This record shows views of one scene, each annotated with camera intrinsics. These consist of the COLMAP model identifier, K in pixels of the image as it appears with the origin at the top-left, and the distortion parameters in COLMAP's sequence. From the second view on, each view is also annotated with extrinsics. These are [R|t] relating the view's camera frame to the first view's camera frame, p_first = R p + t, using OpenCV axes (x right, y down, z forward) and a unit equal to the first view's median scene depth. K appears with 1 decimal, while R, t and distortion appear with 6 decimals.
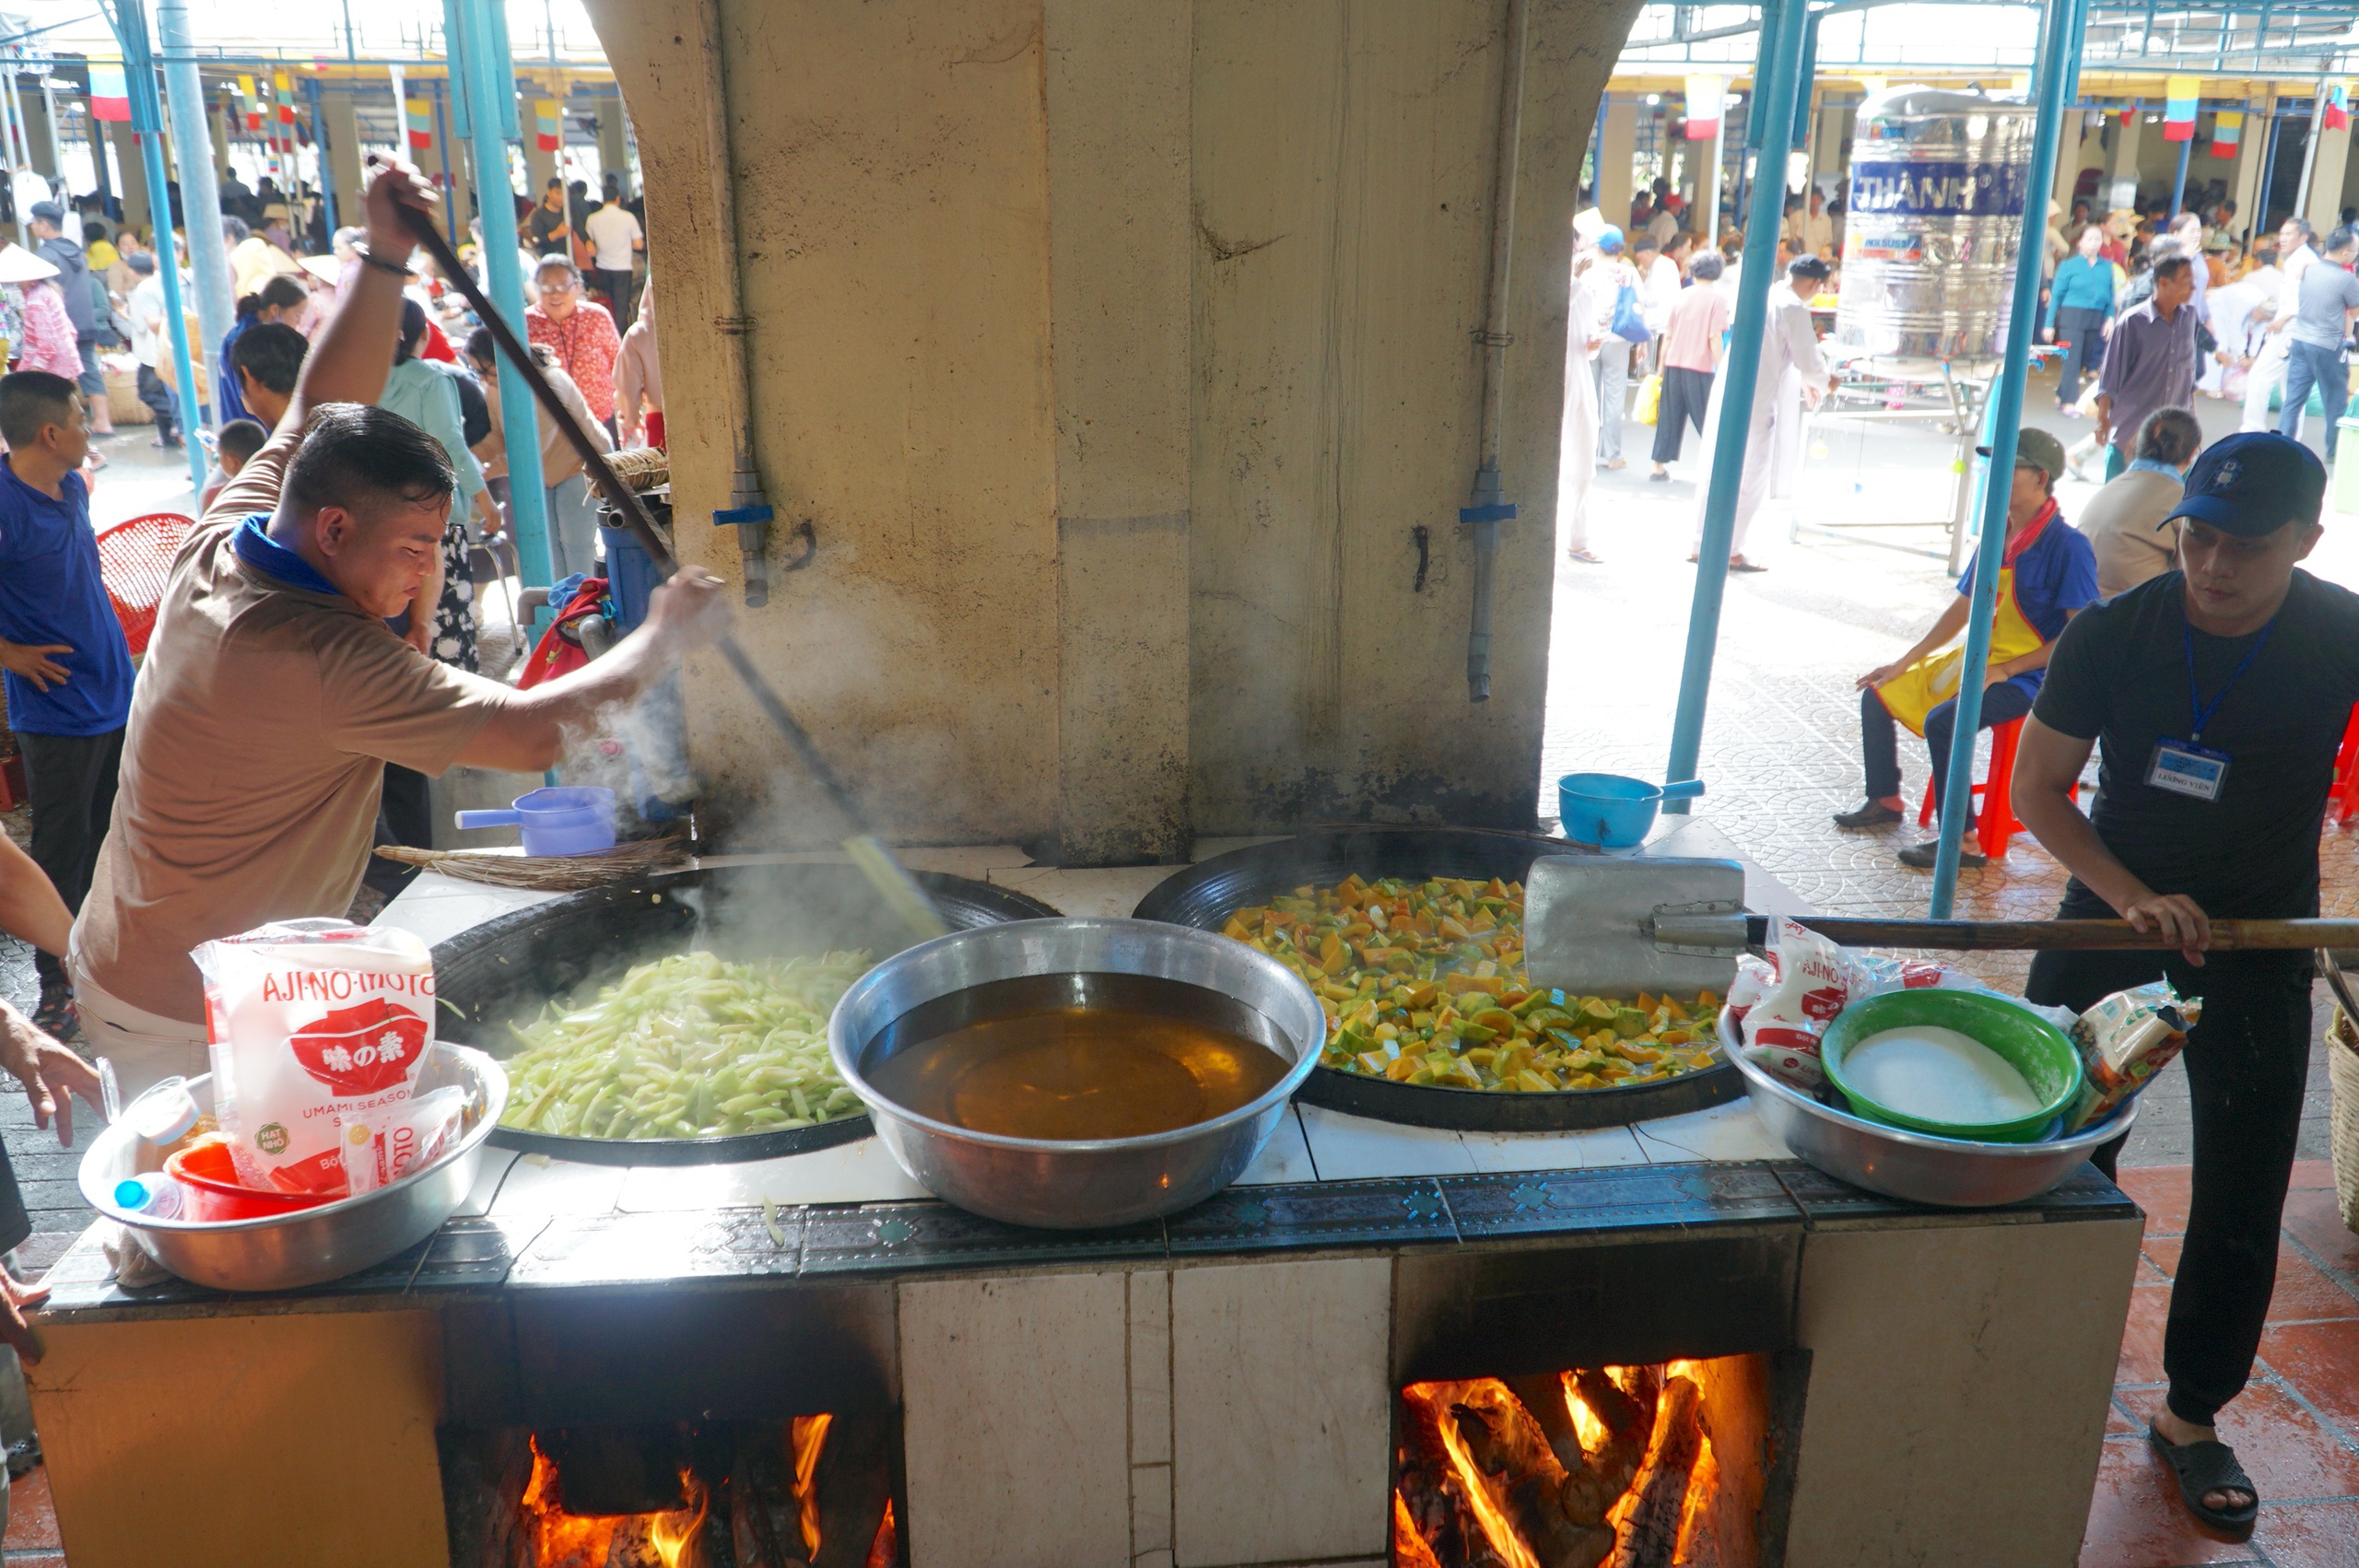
lens RADIAL K [[1837.0, 0, 1179.5], [0, 1837.0, 784.0], [0, 0, 1]] dist [-0.003887, -0.001316]
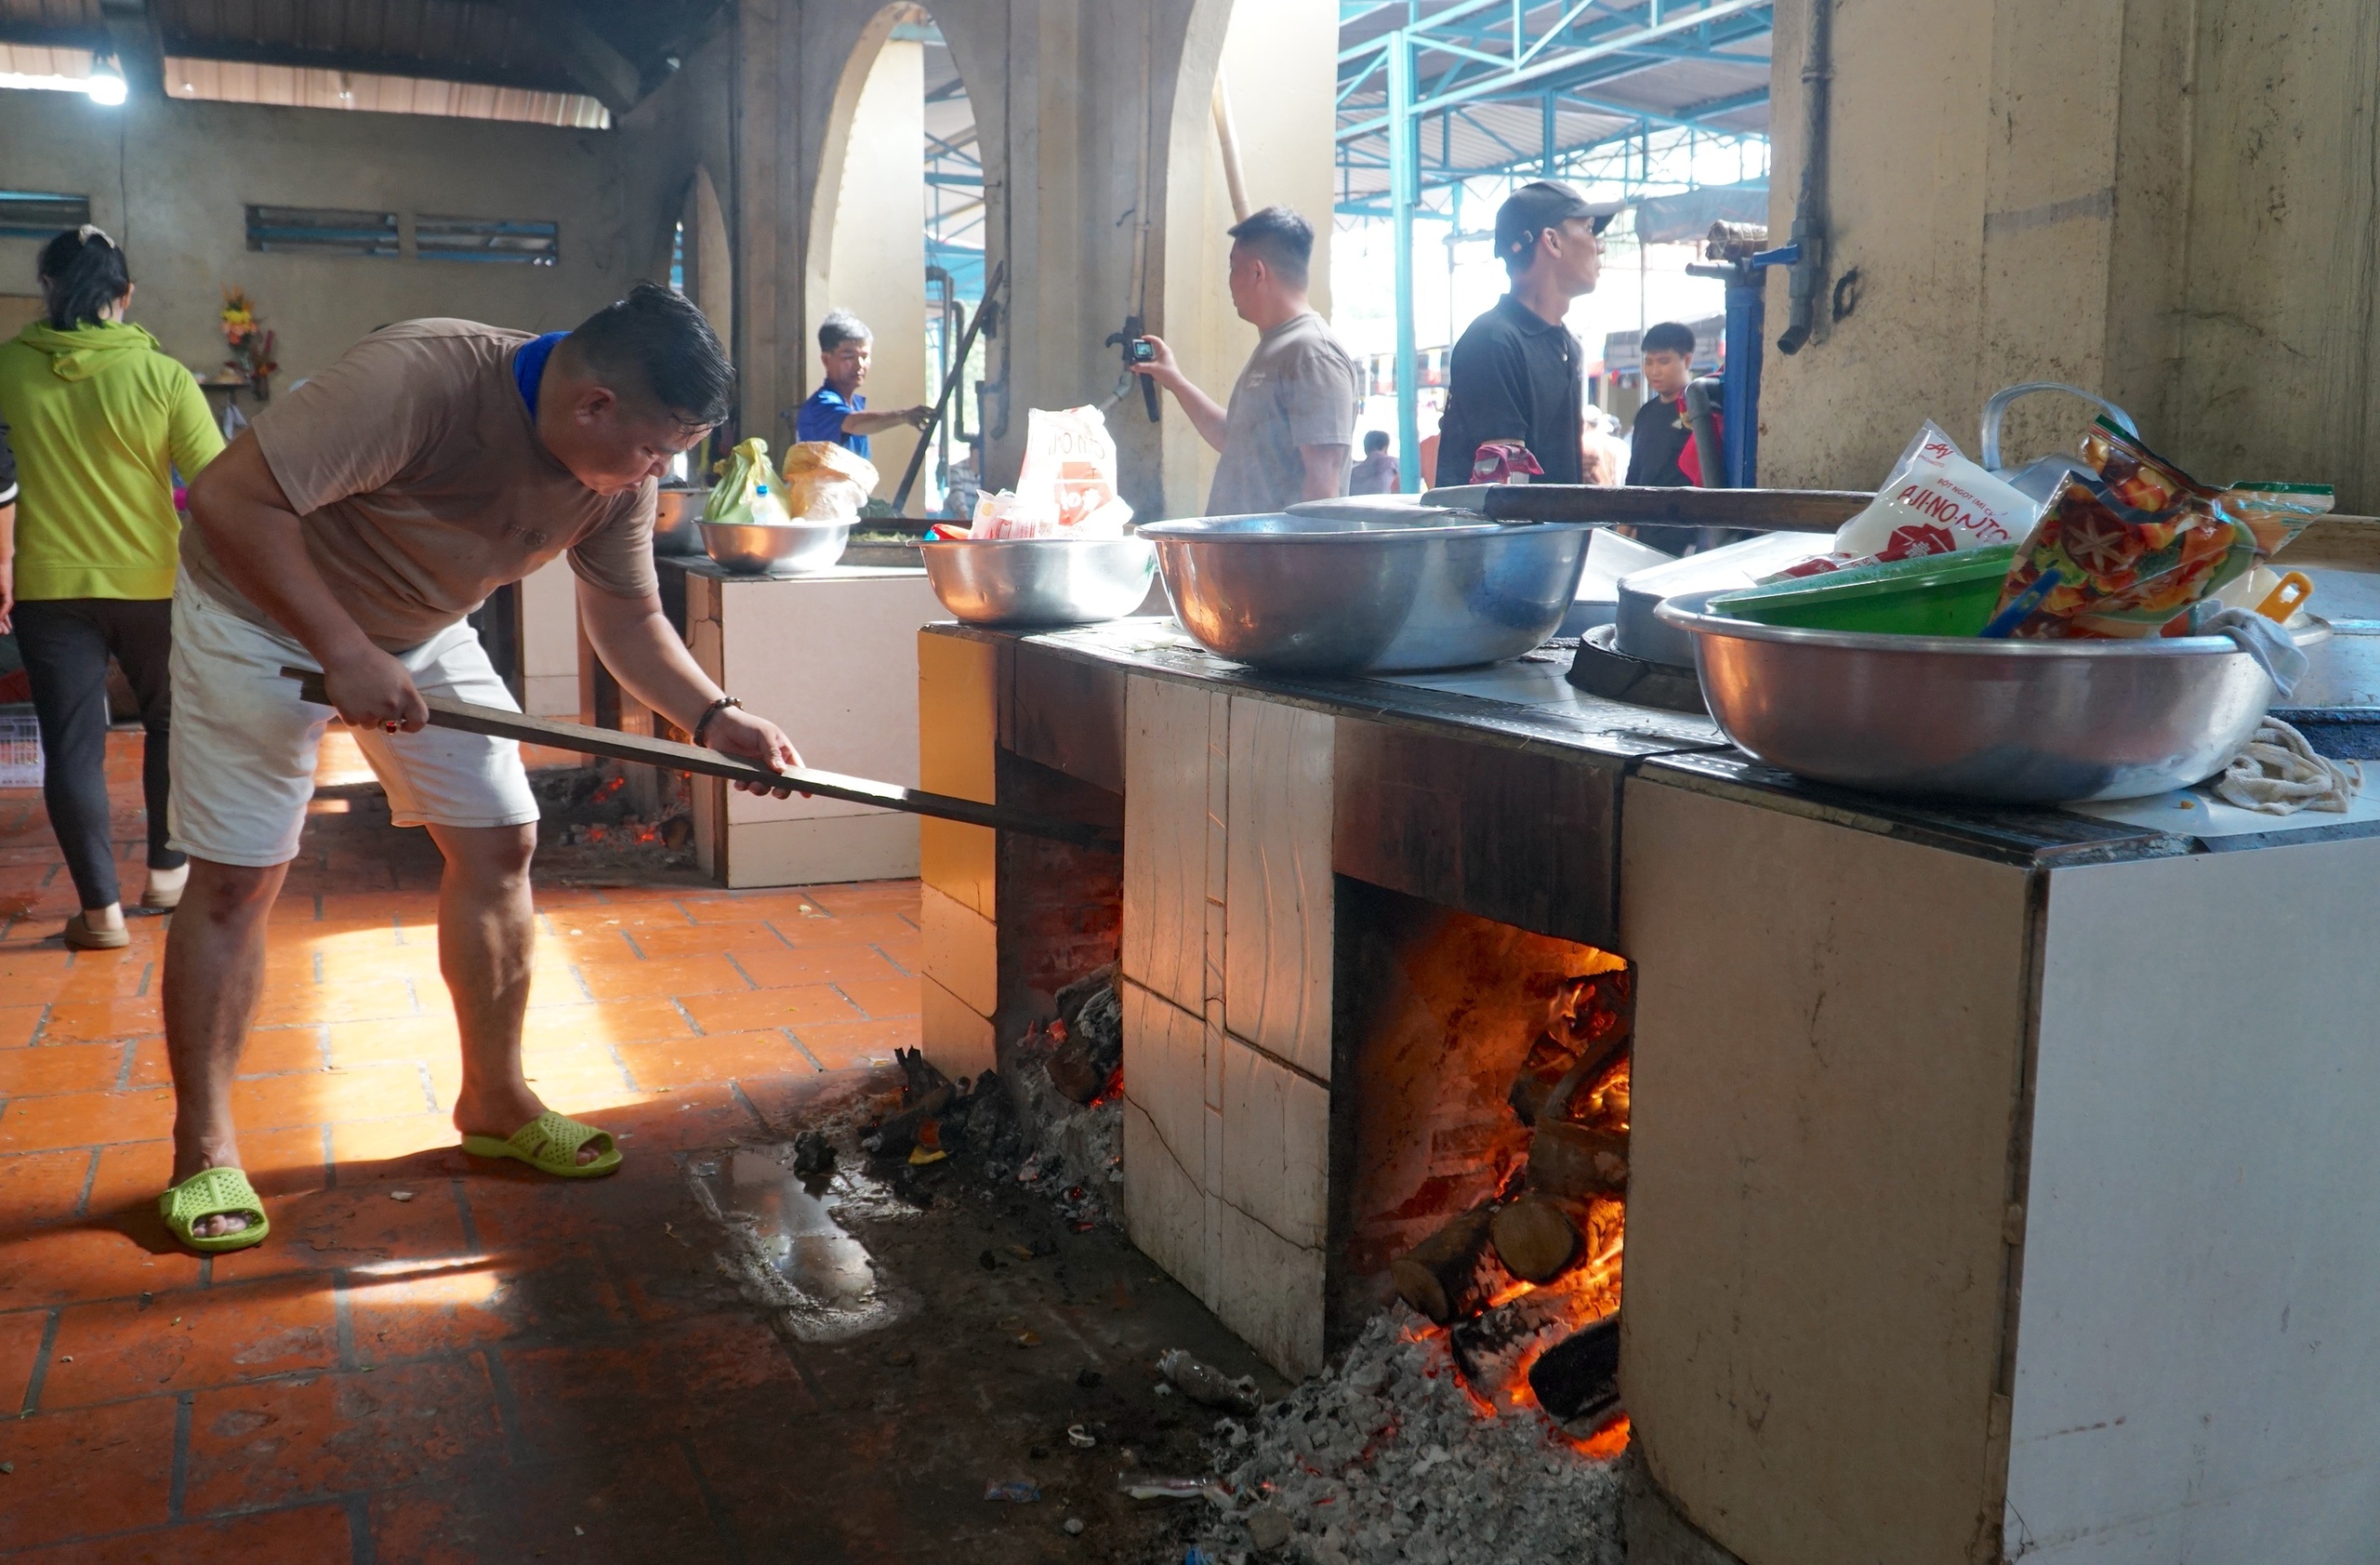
lens RADIAL K [[1979.8, 0, 1190.0], [0, 1979.8, 782.5], [0, 0, 1]] dist [-0.002642, -0.055768]
pose [[0.320271, 0.126875, -0.938791, 0.709870], [-0.289175, 0.956785, 0.030655, 0.189590], [0.902111, 0.261657, 0.343119, 0.396588]]
